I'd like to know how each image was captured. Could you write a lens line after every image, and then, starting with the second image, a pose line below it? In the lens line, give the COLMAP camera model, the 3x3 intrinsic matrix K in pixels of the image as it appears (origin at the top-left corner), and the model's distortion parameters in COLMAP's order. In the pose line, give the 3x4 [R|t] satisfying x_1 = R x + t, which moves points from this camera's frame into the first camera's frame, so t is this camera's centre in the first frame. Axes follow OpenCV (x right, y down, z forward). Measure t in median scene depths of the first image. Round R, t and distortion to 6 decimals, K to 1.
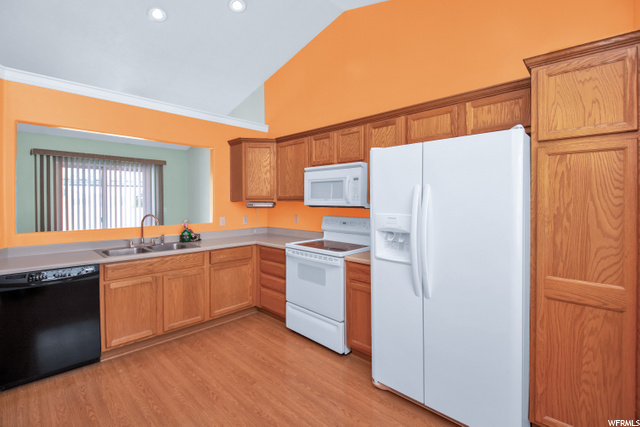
lens RADIAL K [[286.6, 0, 315.7], [0, 286.6, 200.4], [0, 0, 1]] dist [0.003382, -0.011840]
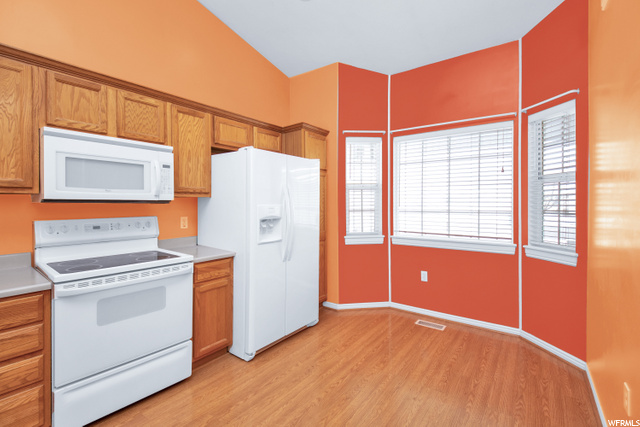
lens RADIAL K [[286.6, 0, 318.6], [0, 286.6, 205.1], [0, 0, 1]] dist [0.003382, -0.011840]
pose [[-0.124960, -0.009865, 0.992113, -0.658357], [-0.003229, 0.999949, 0.009536, 0.023033], [-0.992157, -0.002012, -0.124985, 0.617829]]
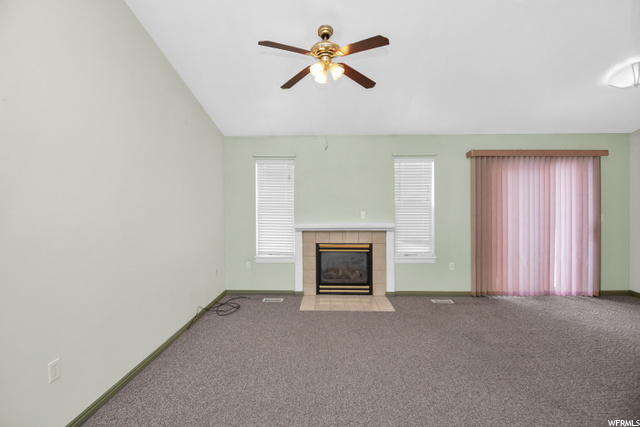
lens RADIAL K [[286.6, 0, 312.9], [0, 286.6, 199.8], [0, 0, 1]] dist [0.003382, -0.011840]
pose [[0.664351, -0.011456, -0.747333, -0.973667], [0.006198, 0.999933, -0.009818, -0.021417], [0.747395, 0.001891, 0.664377, -0.028045]]
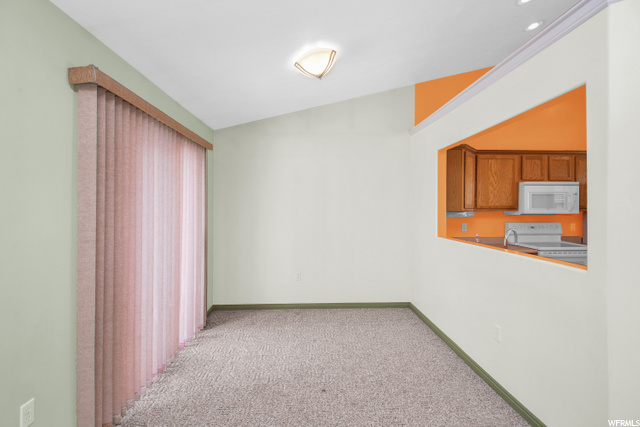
lens RADIAL K [[286.6, 0, 321.3], [0, 286.6, 211.5], [0, 0, 1]] dist [0.003382, -0.011840]
pose [[0.703408, -0.017104, 0.710580, -1.583831], [0.001369, 0.999741, 0.022709, -0.021929], [-0.710785, -0.015001, 0.703250, 0.826236]]
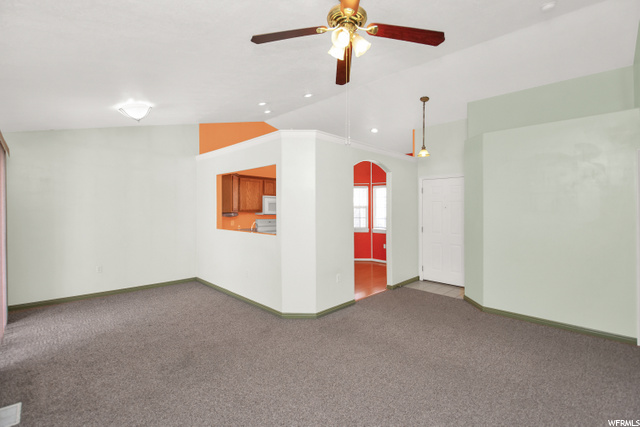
lens RADIAL K [[286.6, 0, 316.1], [0, 286.6, 206.9], [0, 0, 1]] dist [0.003382, -0.011840]
pose [[0.034451, -0.000657, 0.999406, -2.227077], [-0.011504, 0.999933, 0.001054, -0.043859], [-0.999340, -0.011533, 0.034441, 0.610525]]
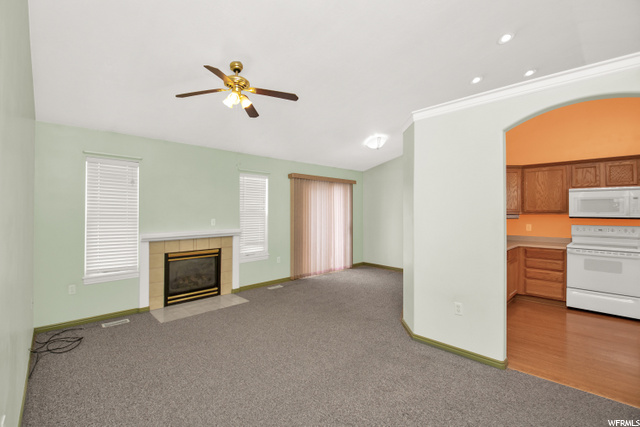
lens RADIAL K [[286.6, 0, 322.0], [0, 286.6, 208.4], [0, 0, 1]] dist [0.003382, -0.011840]
pose [[0.999050, -0.004816, -0.043304, -1.232691], [0.004422, 0.999948, -0.009200, -0.016780], [0.043346, 0.008999, 0.999020, -0.420579]]
